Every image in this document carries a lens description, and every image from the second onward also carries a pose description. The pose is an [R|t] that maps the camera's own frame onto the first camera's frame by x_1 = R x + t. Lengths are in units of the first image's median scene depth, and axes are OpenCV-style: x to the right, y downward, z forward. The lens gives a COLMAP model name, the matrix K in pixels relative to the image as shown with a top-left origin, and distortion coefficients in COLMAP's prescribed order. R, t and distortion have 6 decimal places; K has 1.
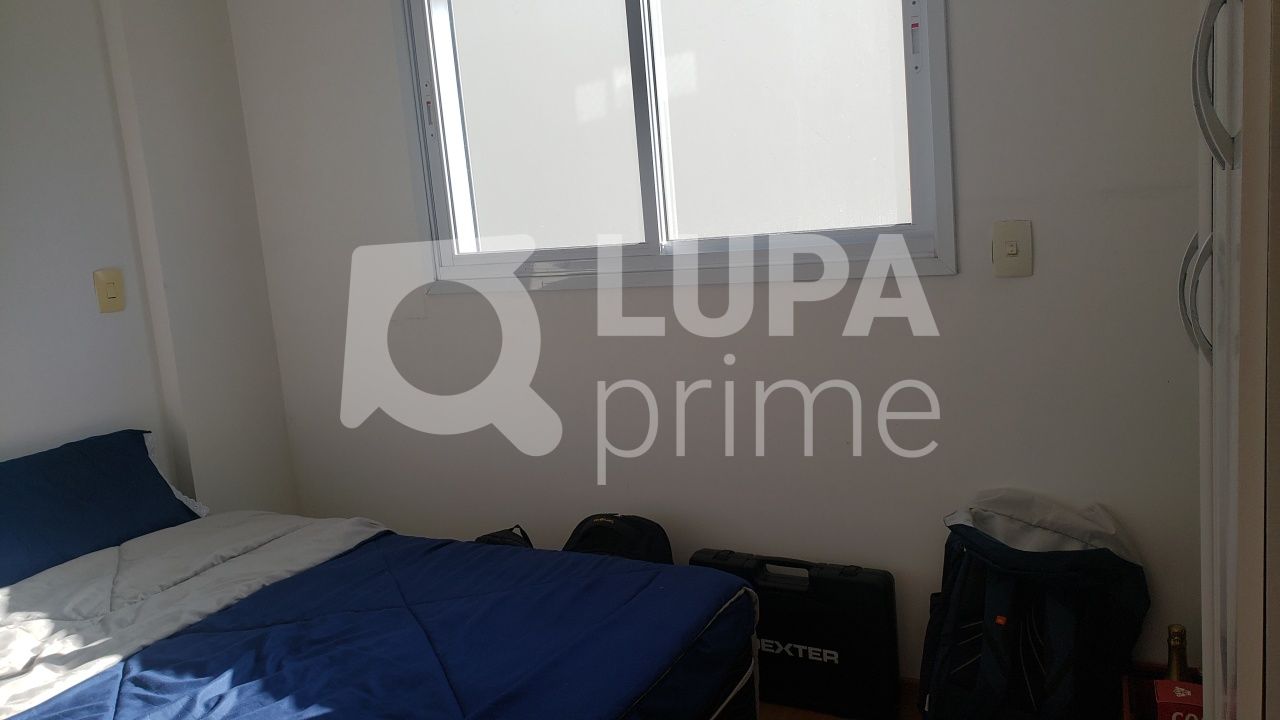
lens RADIAL K [[1028.1, 0, 640.0], [0, 1028.1, 360.0], [0, 0, 1]] dist [0.001607, 0.011044]
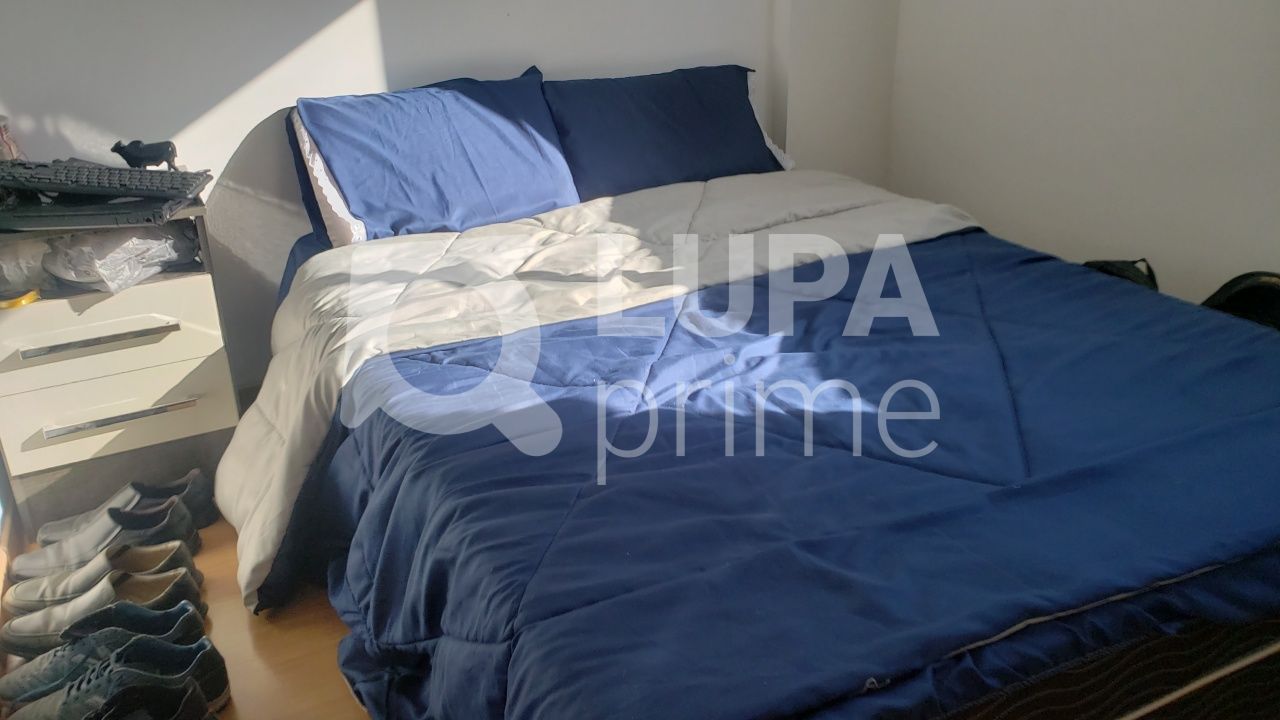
lens RADIAL K [[1041.9, 0, 640.0], [0, 1041.9, 360.0], [0, 0, 1]] dist [0.019222, -0.014525]
pose [[0.834045, 0.287913, -0.470611, -0.047557], [-0.140676, 0.935815, 0.323205, 0.033270], [0.533460, -0.203364, 0.821014, 0.139488]]
